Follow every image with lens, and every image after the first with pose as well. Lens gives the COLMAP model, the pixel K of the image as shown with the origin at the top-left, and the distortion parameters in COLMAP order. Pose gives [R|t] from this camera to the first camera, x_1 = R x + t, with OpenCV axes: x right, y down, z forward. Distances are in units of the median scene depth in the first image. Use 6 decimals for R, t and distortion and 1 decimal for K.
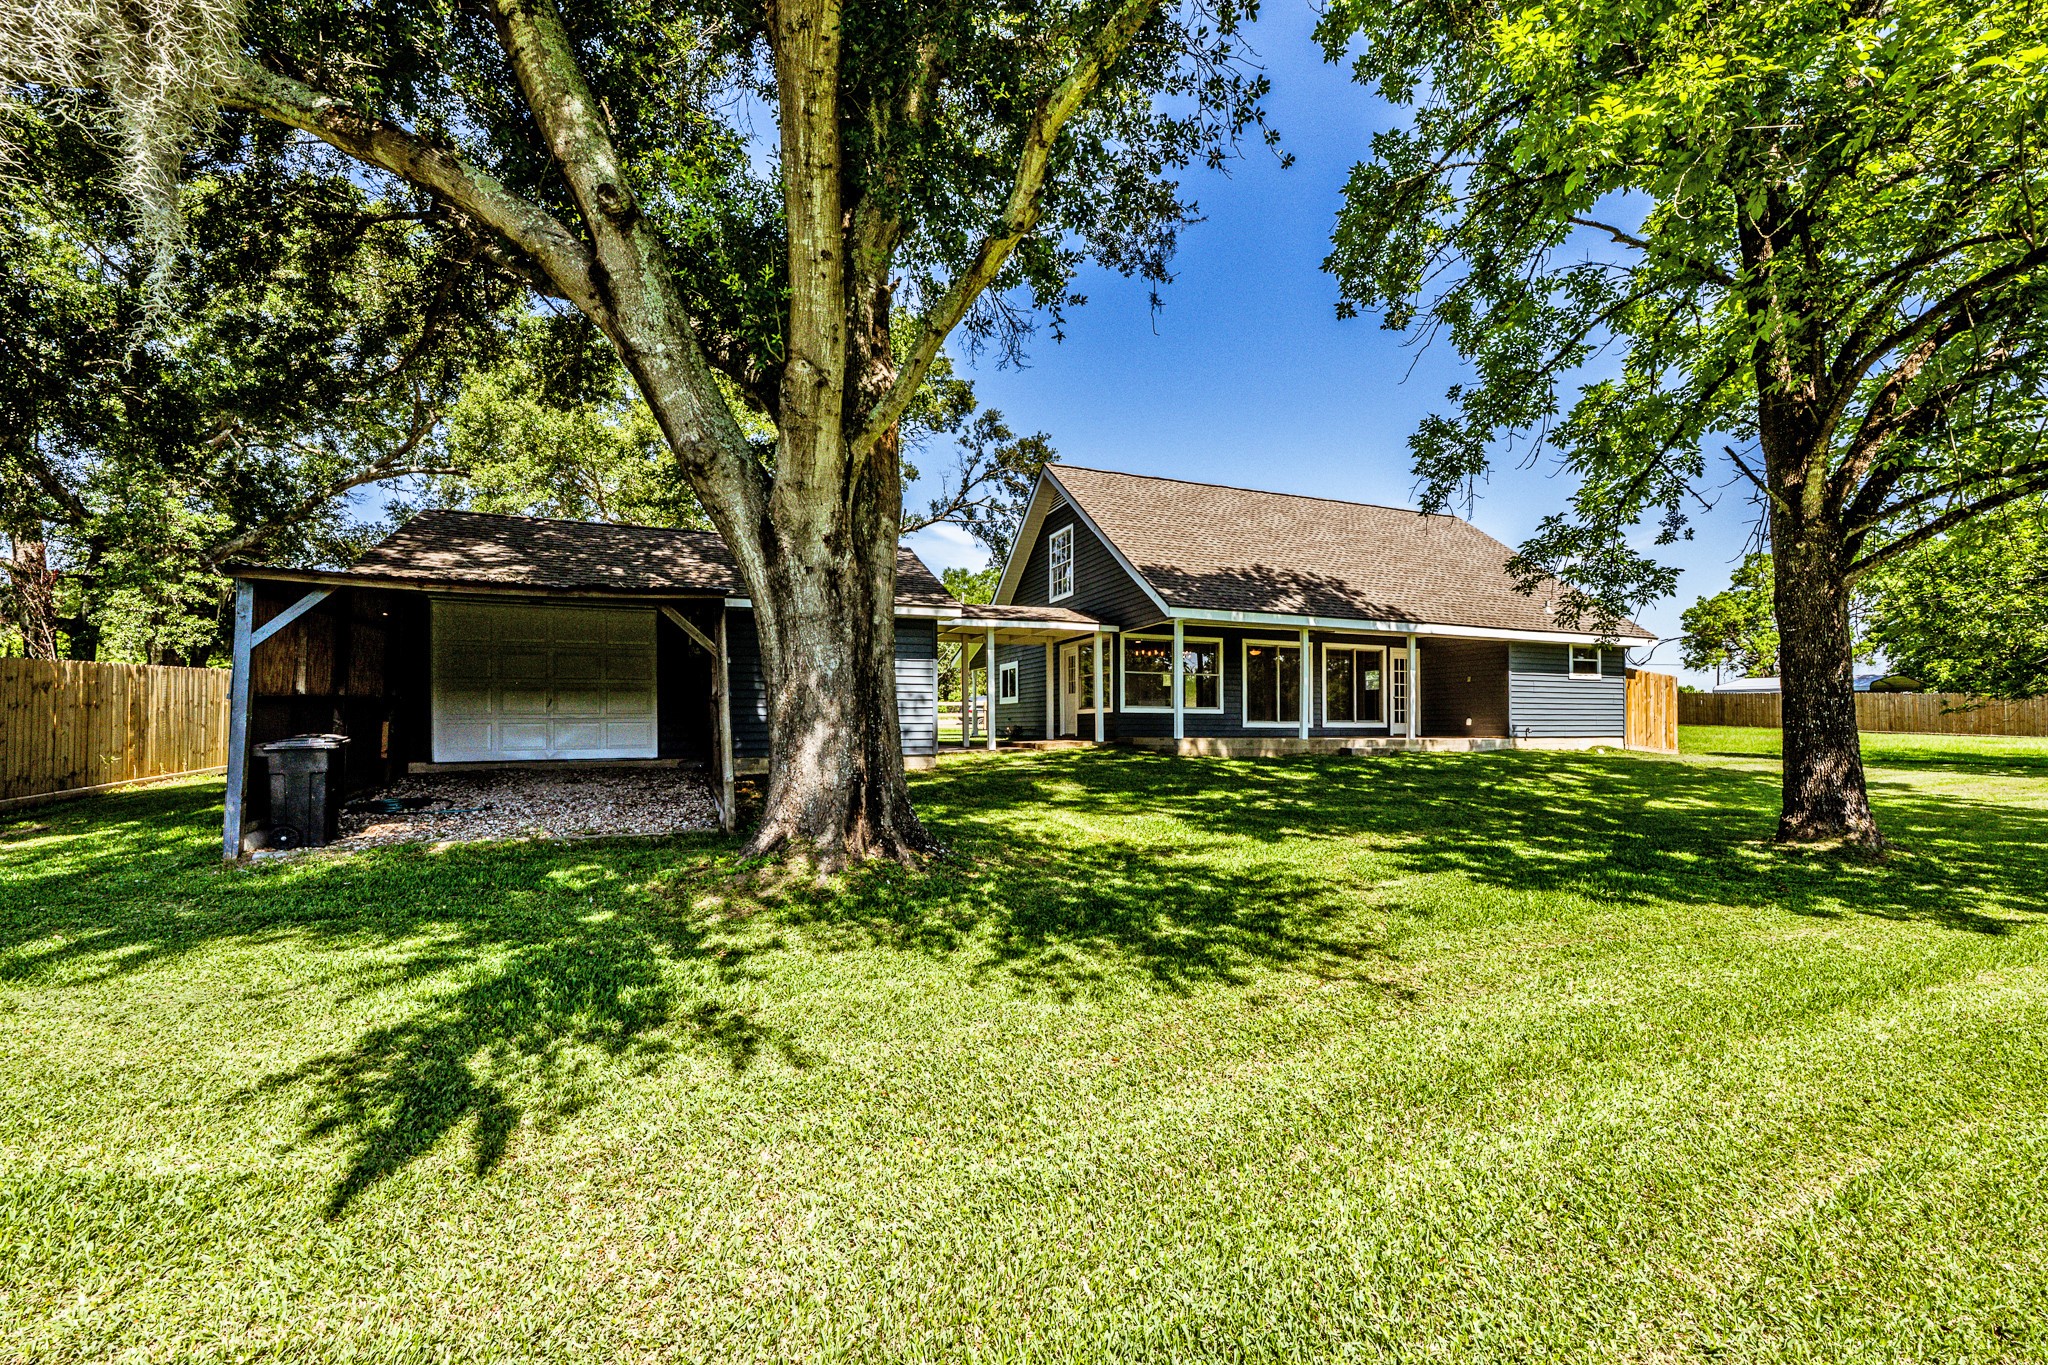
lens RADIAL K [[856.0, 0, 1016.6], [0, 856.0, 719.0], [0, 0, 1]] dist [-0.000275, 0.000171]
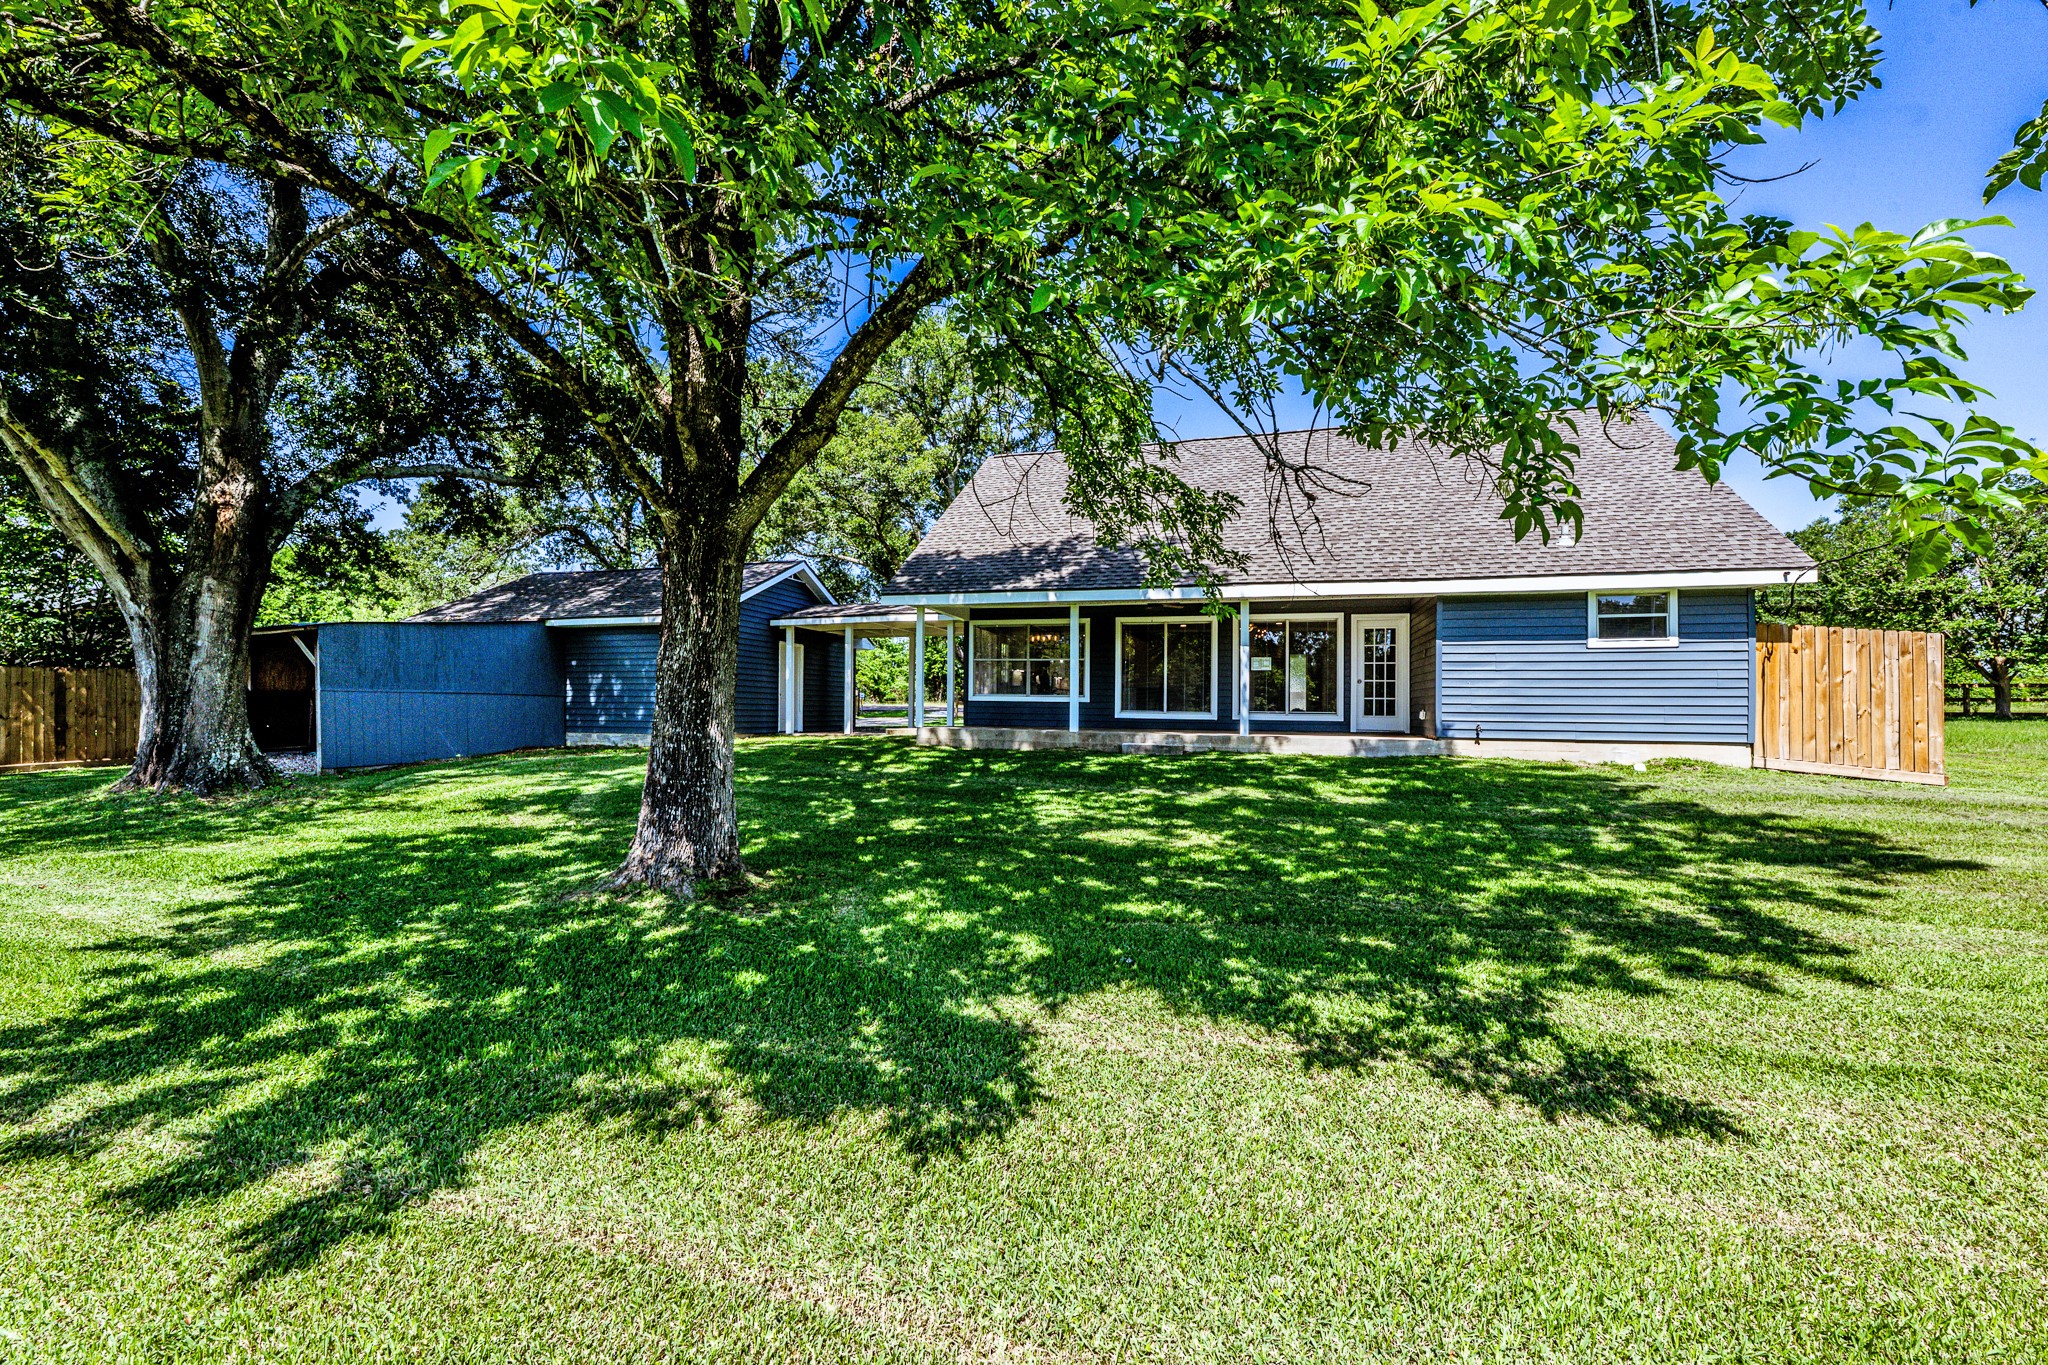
lens RADIAL K [[856.0, 0, 1016.6], [0, 856.0, 719.0], [0, 0, 1]] dist [-0.000275, 0.000171]
pose [[0.781560, 0.011634, -0.623721, 0.739446], [-0.004700, 0.999908, 0.012763, -0.000153], [0.623812, -0.007044, 0.781543, 0.252016]]
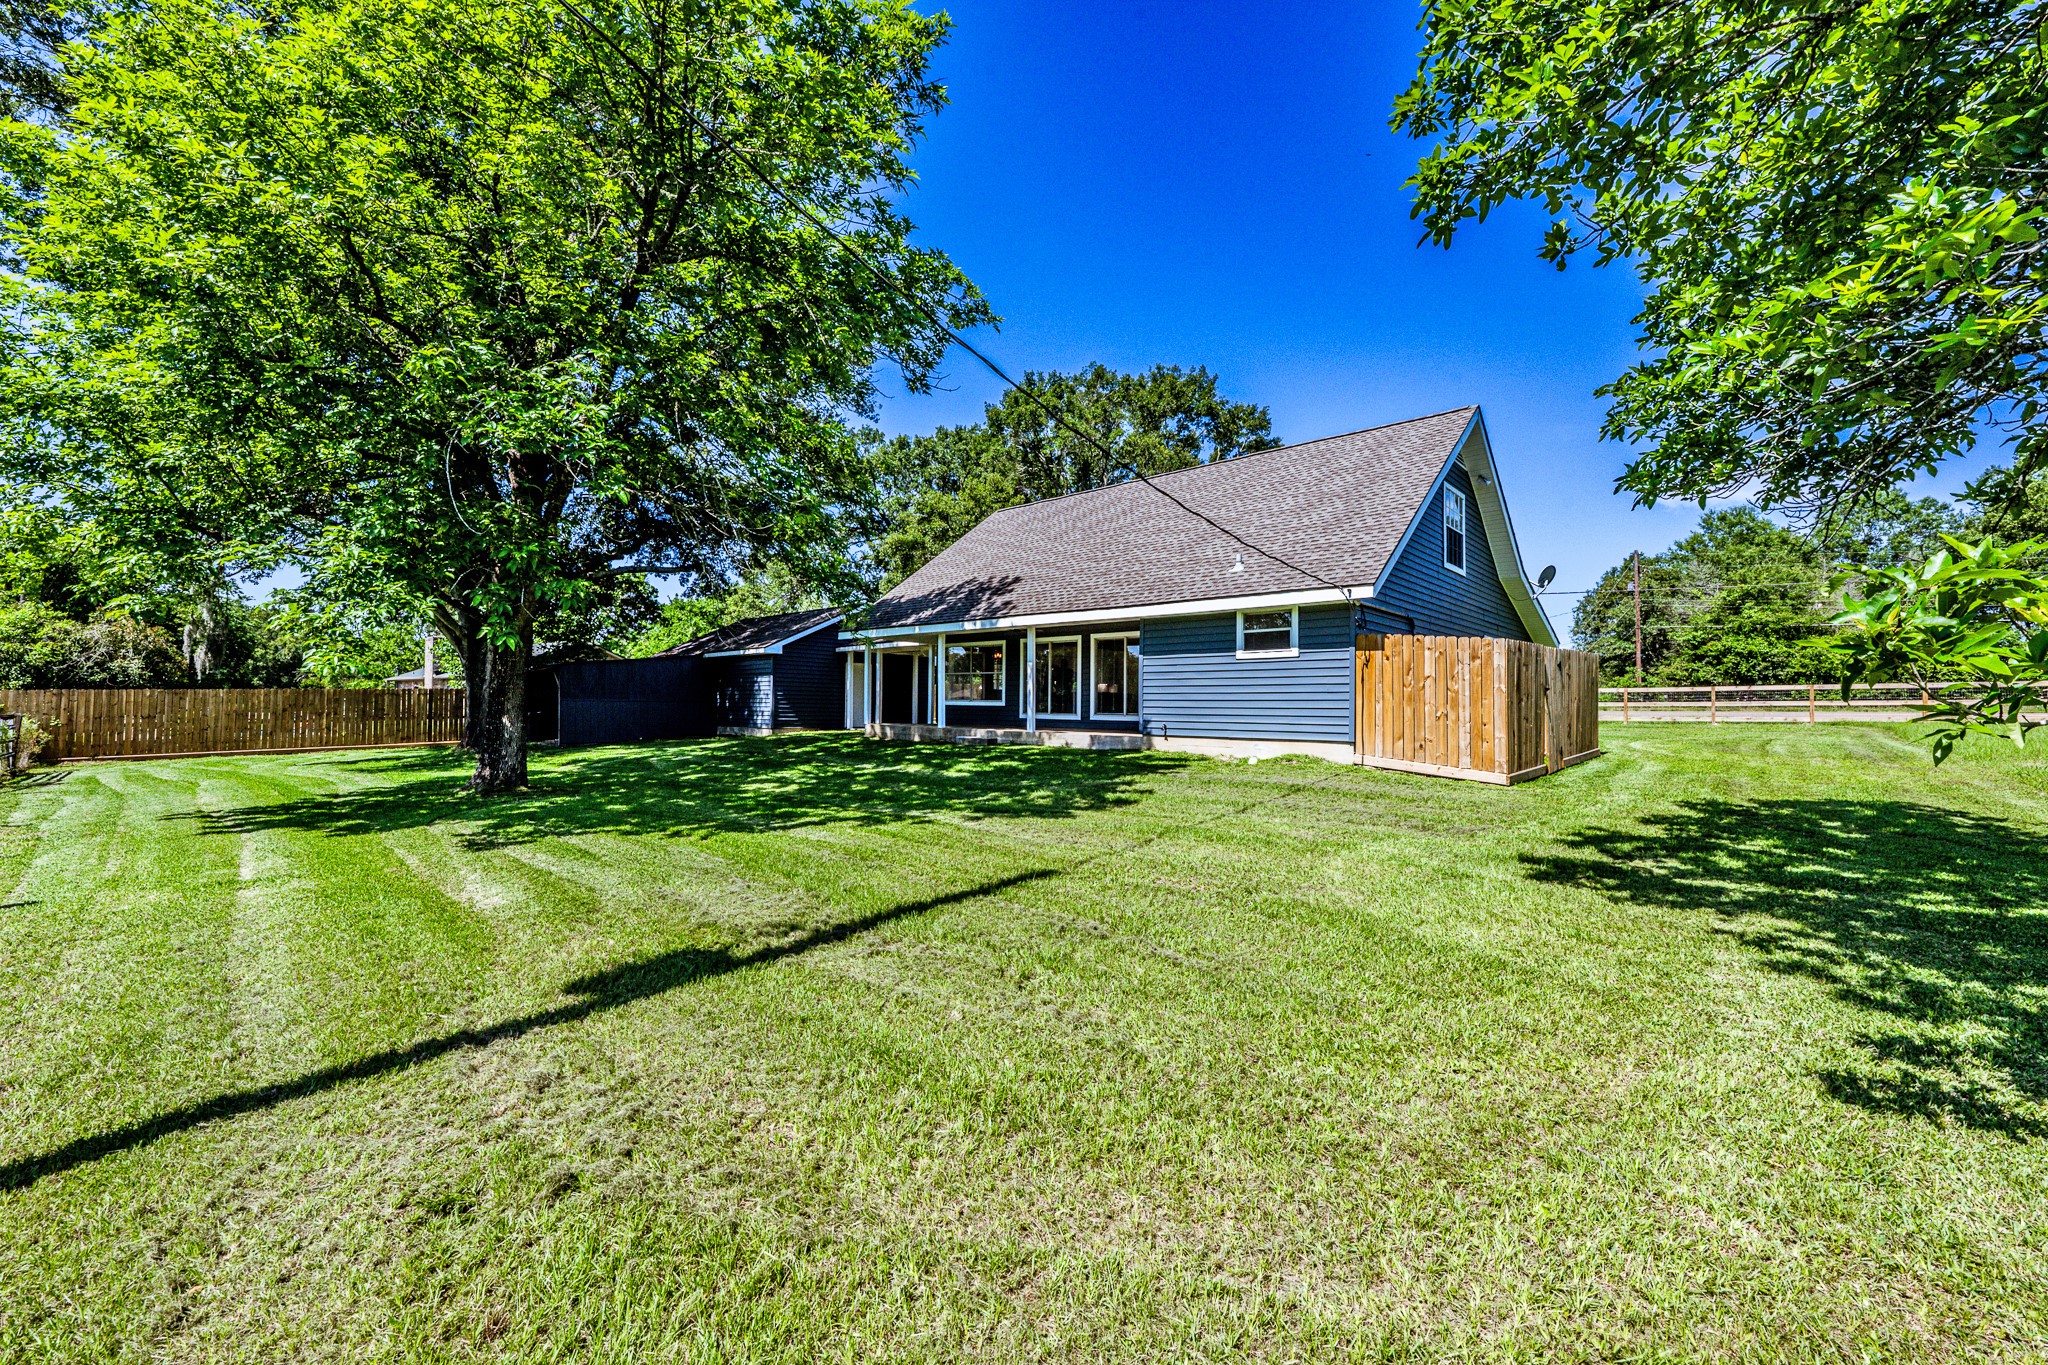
lens RADIAL K [[856.0, 0, 1016.6], [0, 856.0, 719.0], [0, 0, 1]] dist [-0.000275, 0.000171]
pose [[0.415867, 0.013223, -0.909329, 1.295480], [-0.004715, 0.999912, 0.012384, -0.002769], [0.909413, -0.000863, 0.415893, 0.537499]]
